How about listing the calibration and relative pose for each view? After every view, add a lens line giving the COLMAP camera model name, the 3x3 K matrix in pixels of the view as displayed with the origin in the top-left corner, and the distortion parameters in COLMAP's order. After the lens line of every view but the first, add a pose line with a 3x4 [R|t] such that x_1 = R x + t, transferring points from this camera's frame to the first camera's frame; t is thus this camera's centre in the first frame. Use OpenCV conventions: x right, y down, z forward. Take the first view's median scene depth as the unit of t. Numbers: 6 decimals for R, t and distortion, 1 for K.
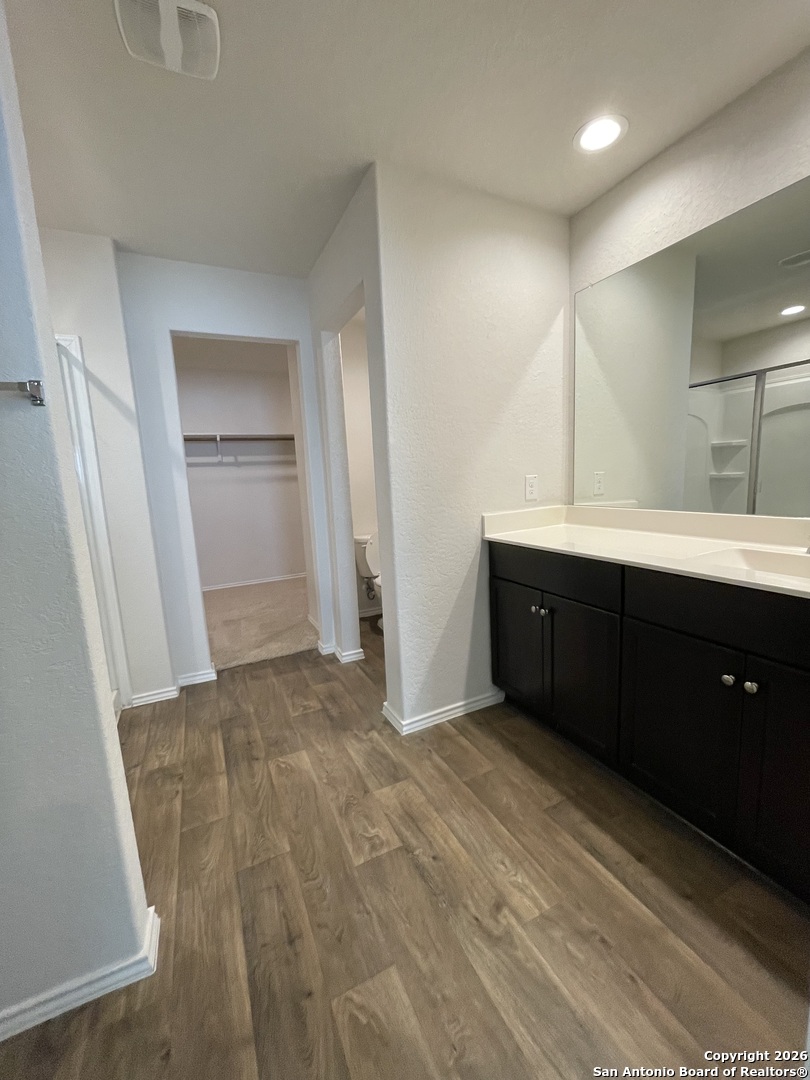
lens RADIAL K [[432.3, 0, 412.3], [0, 432.3, 541.1], [0, 0, 1]] dist [0.007445, 0.000321]
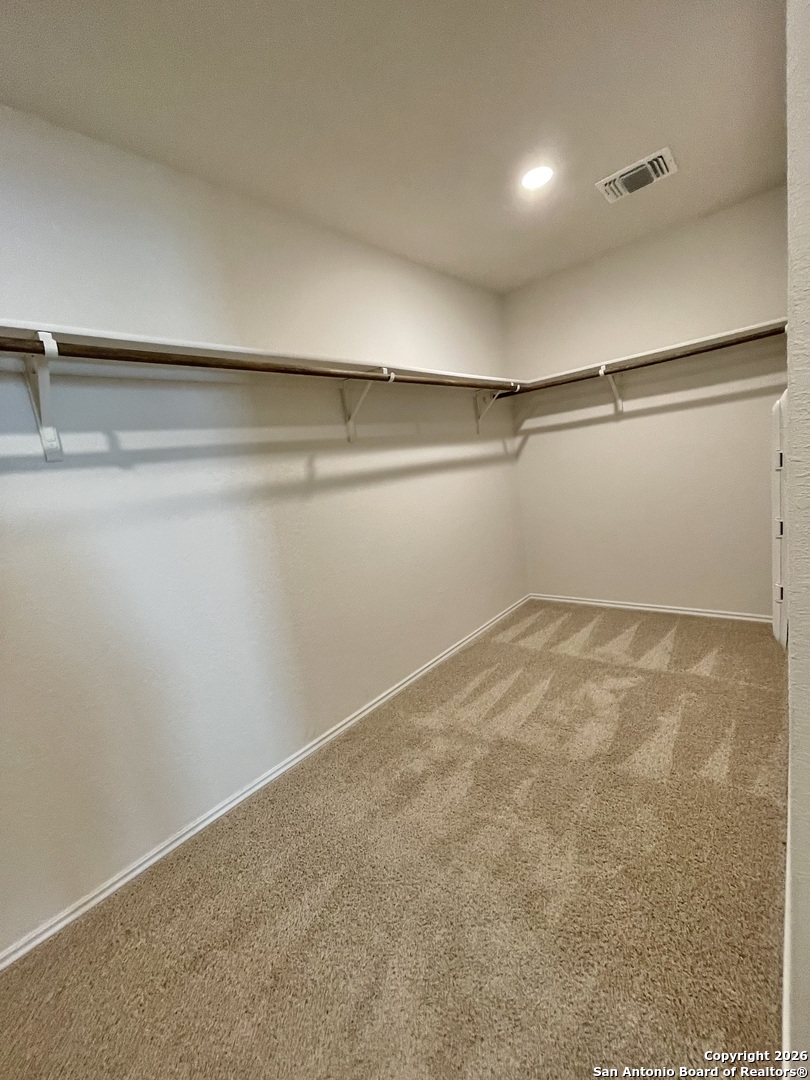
lens RADIAL K [[432.3, 0, 405.6], [0, 432.3, 538.2], [0, 0, 1]] dist [0.007445, 0.000321]
pose [[0.923124, -0.138255, 0.358785, -0.340697], [0.150341, 0.988617, -0.005861, -0.092388], [-0.353891, 0.059351, 0.933402, 0.659407]]
